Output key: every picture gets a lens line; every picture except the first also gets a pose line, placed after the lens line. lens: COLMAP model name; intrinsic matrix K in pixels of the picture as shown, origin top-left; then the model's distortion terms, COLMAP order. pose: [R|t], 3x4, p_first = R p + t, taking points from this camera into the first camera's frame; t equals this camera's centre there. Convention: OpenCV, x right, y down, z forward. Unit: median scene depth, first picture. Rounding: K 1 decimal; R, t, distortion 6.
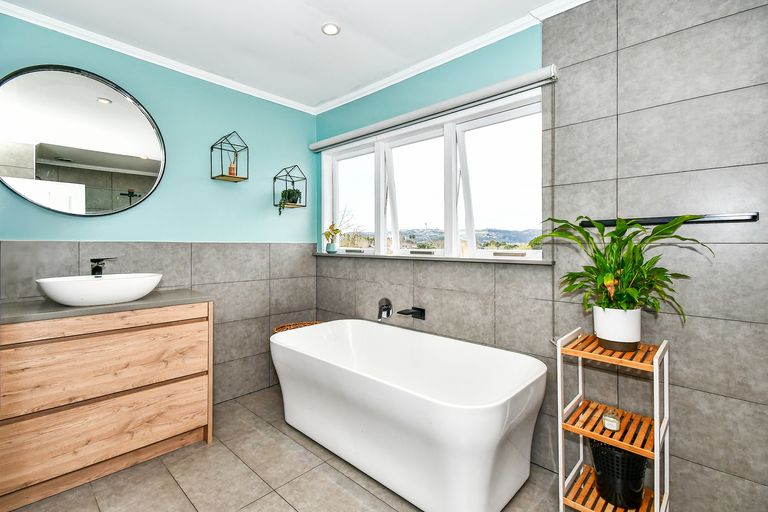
lens RADIAL K [[354.7, 0, 384.5], [0, 354.7, 242.8], [0, 0, 1]] dist [-0.001113, -0.000033]
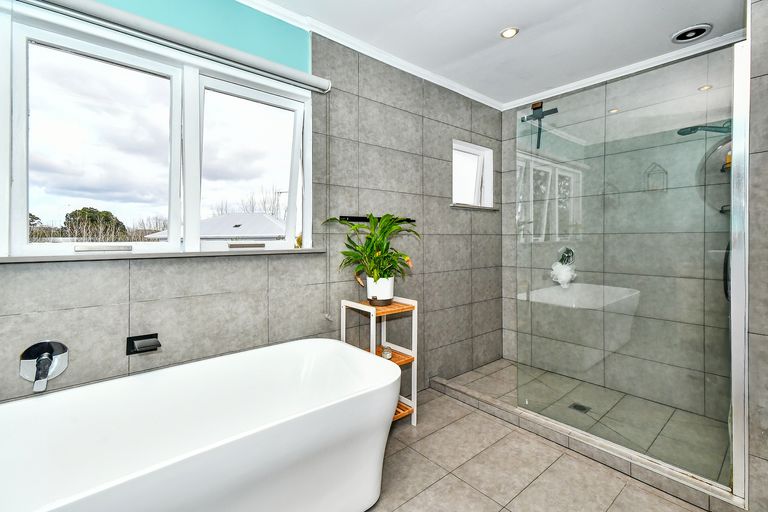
lens RADIAL K [[348.4, 0, 419.8], [0, 348.4, 234.3], [0, 0, 1]] dist [0.000594, 0.000019]
pose [[0.064300, 0.000190, 0.997931, -0.595932], [-0.006087, 0.999981, 0.000202, 0.001690], [-0.997912, -0.006088, 0.064300, 0.571015]]
